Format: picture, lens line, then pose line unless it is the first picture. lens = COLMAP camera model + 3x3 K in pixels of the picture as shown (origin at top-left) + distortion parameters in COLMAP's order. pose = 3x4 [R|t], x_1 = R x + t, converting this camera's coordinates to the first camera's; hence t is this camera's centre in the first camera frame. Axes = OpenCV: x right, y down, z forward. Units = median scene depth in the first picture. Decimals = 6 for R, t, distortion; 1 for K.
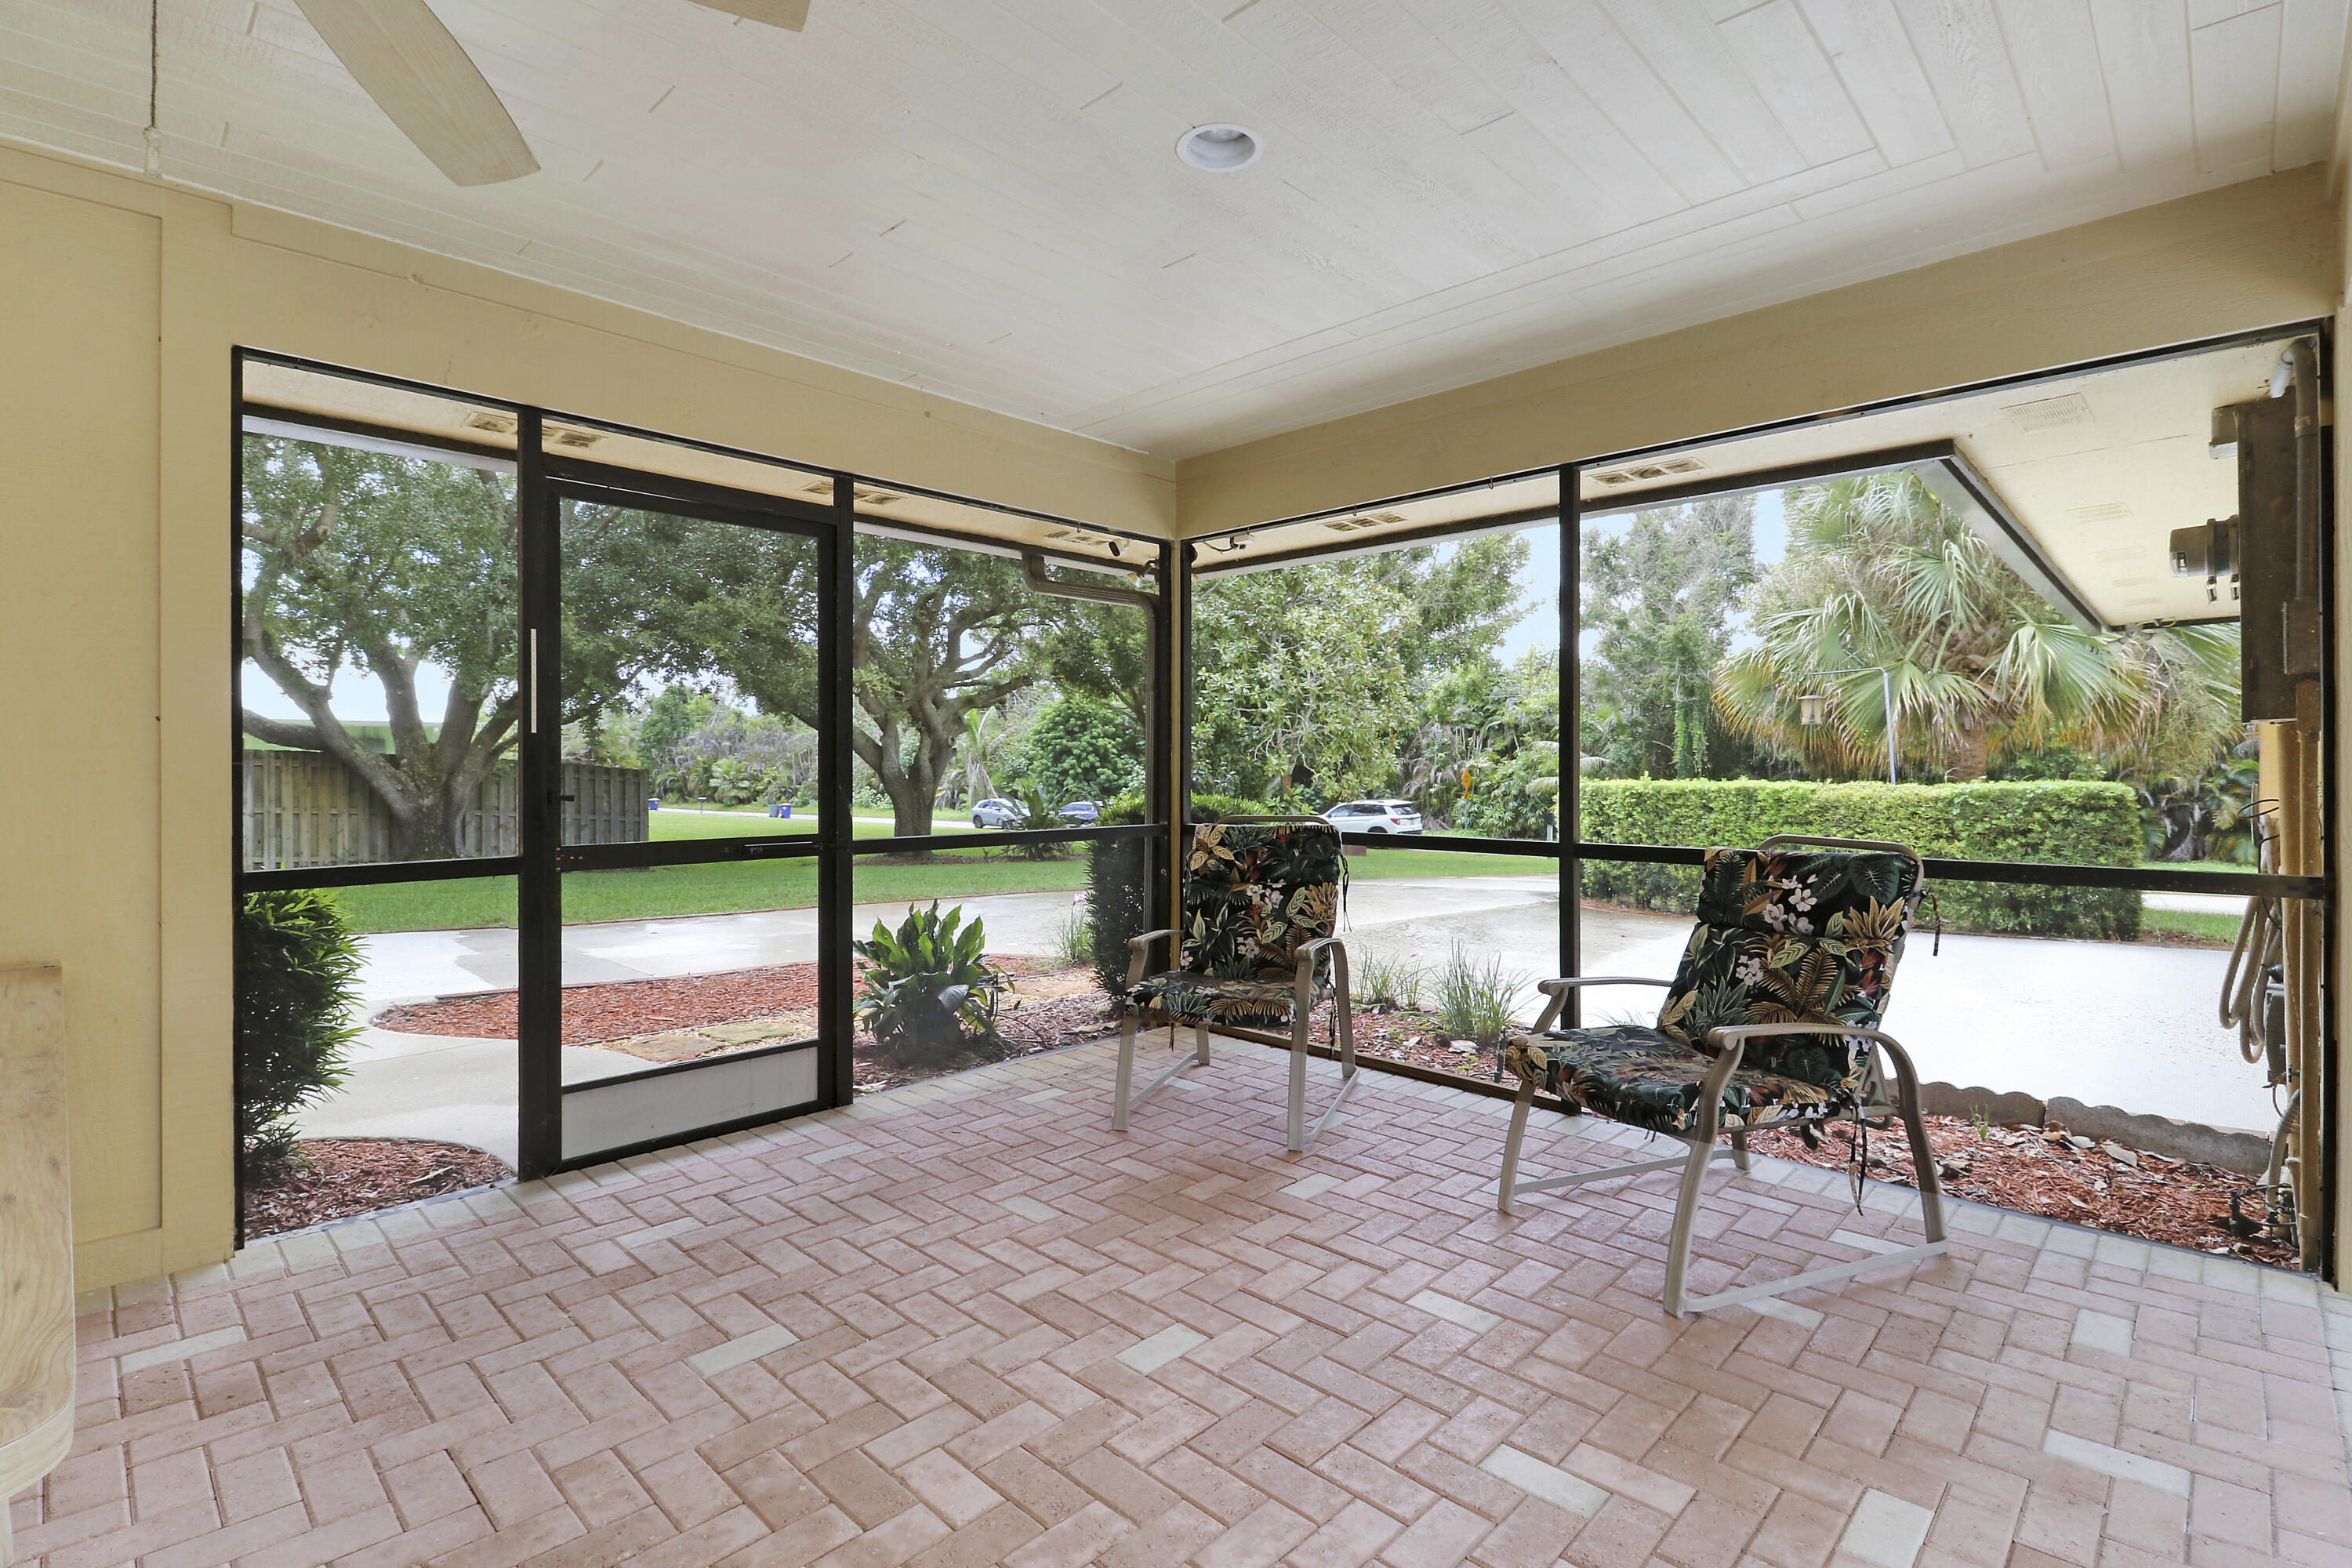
lens RADIAL K [[1101.9, 0, 1180.4], [0, 1101.9, 777.0], [0, 0, 1]] dist [0.001872, -0.013534]
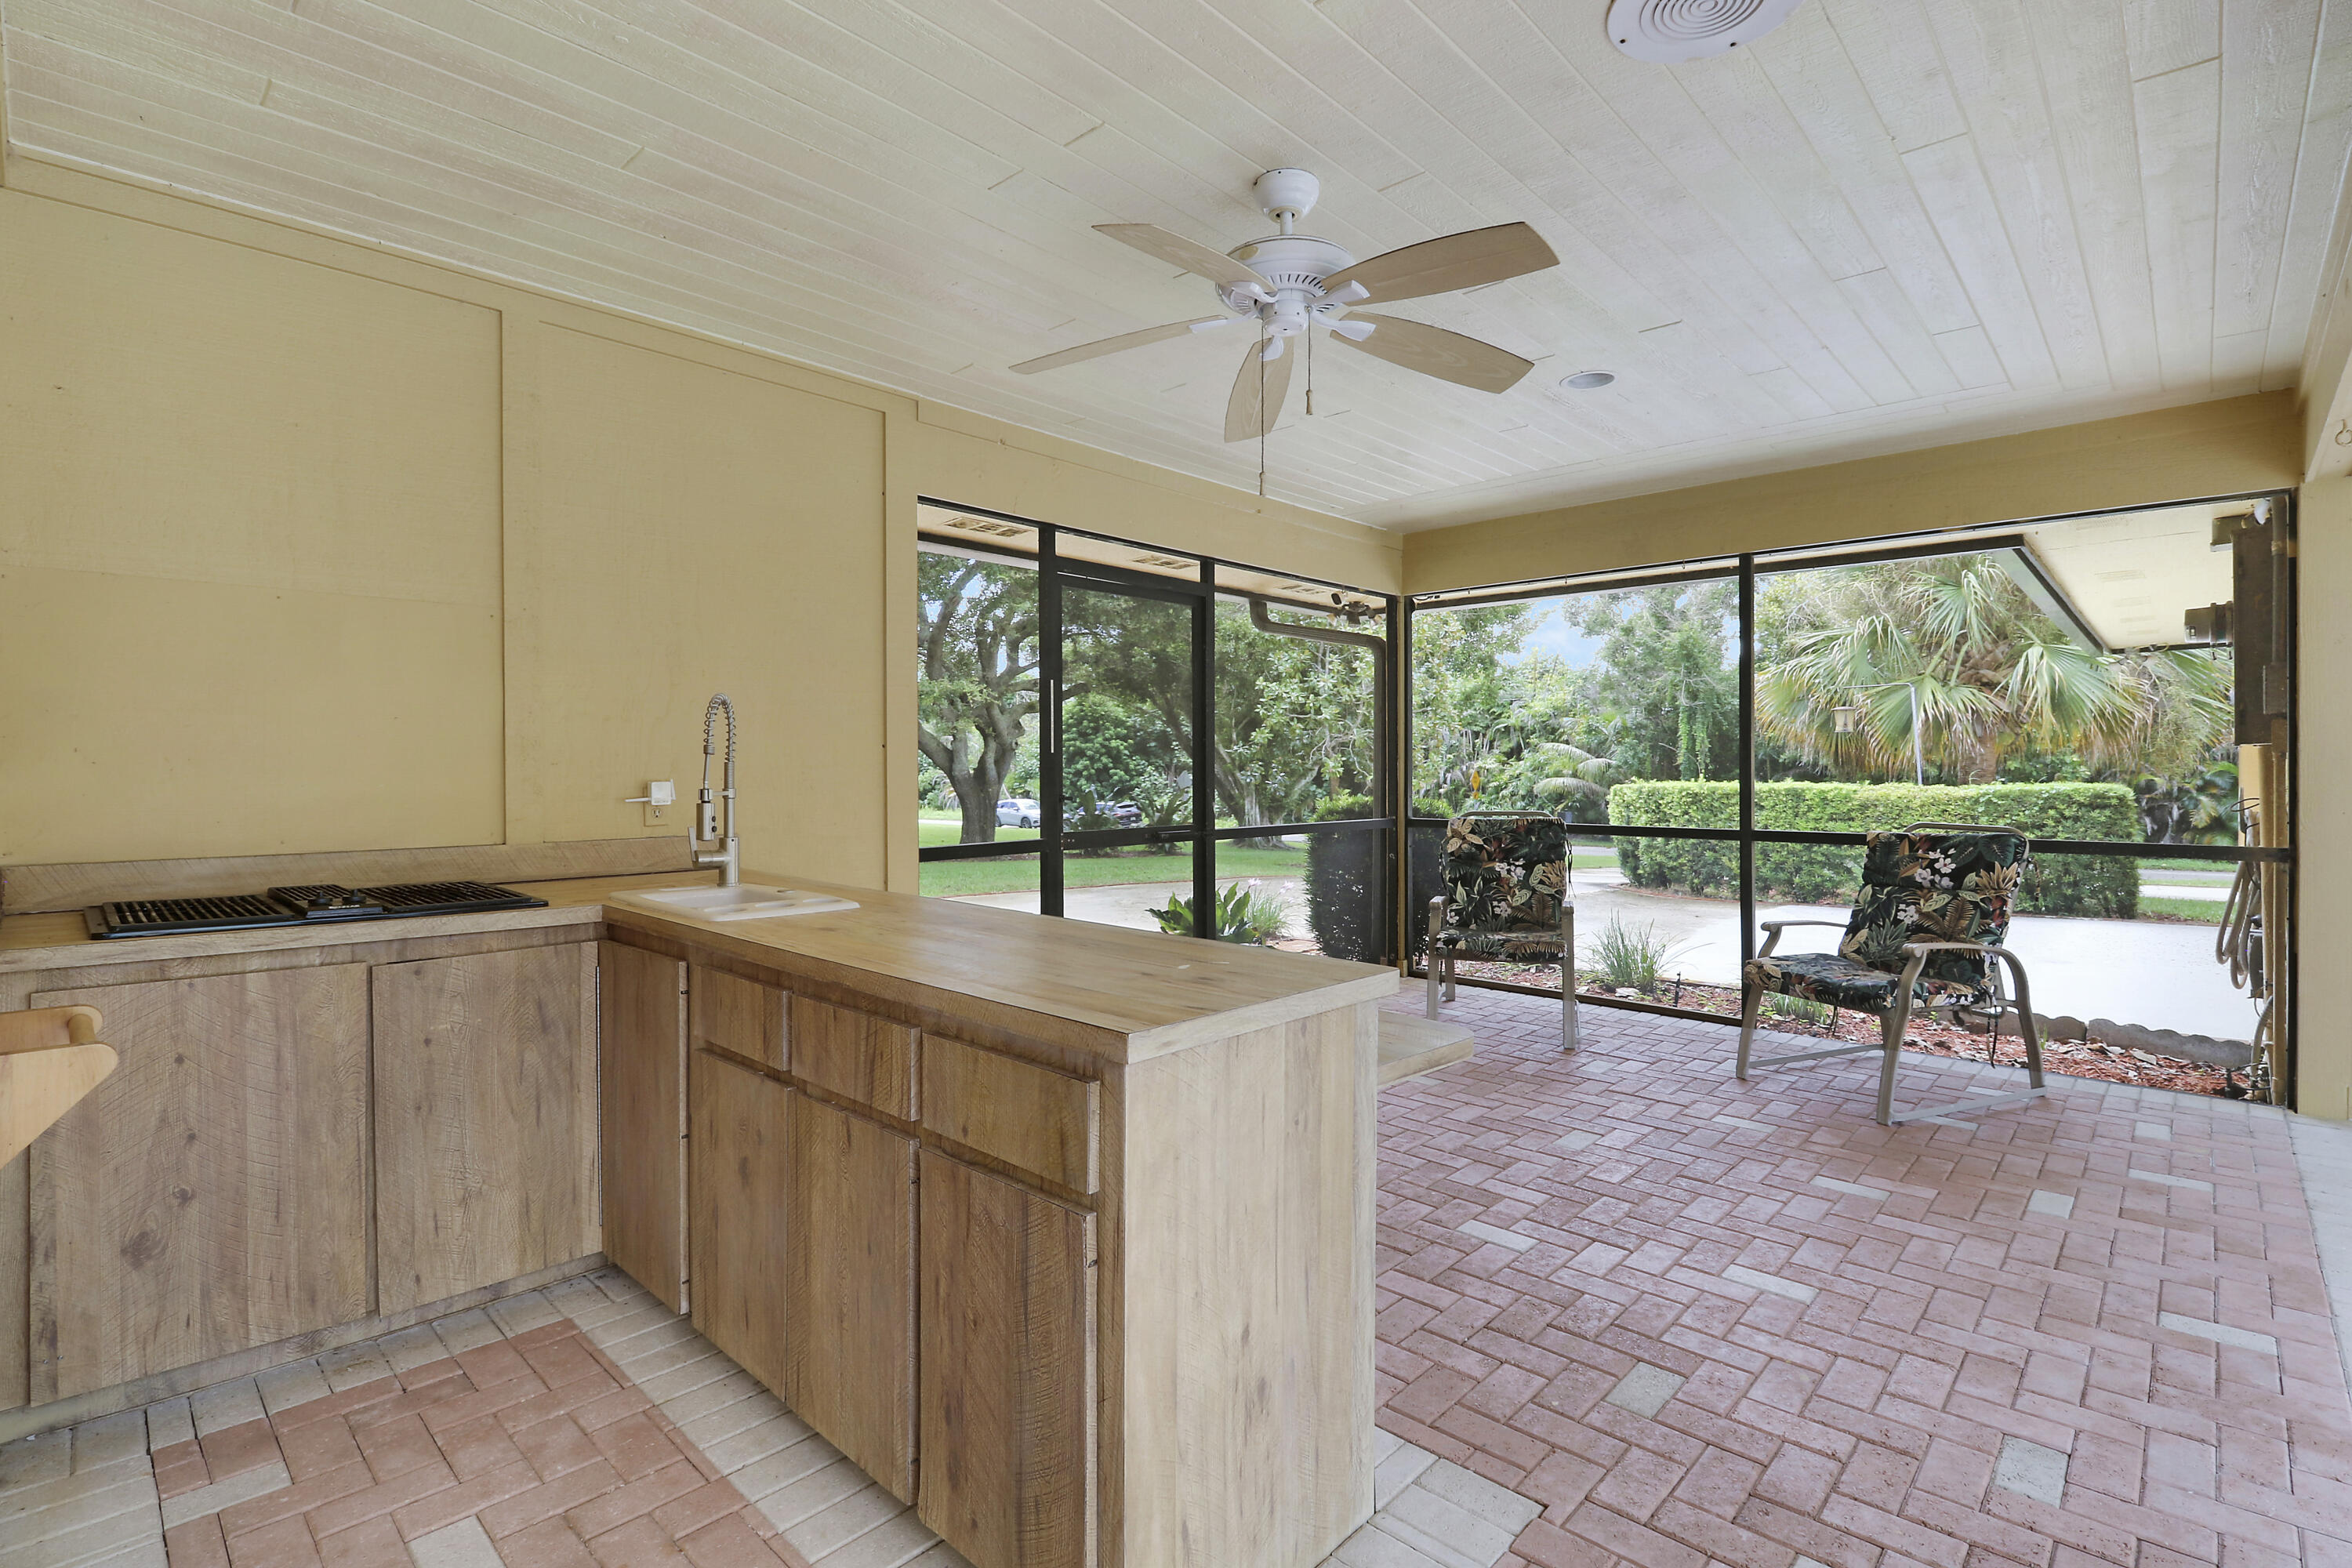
lens RADIAL K [[1101.9, 0, 1176.7], [0, 1101.9, 780.2], [0, 0, 1]] dist [0.001872, -0.013534]
pose [[0.999935, -0.000609, 0.011391, -0.283162], [0.000579, 0.999996, 0.002614, -0.005095], [-0.011393, -0.002608, 0.999932, -0.273955]]
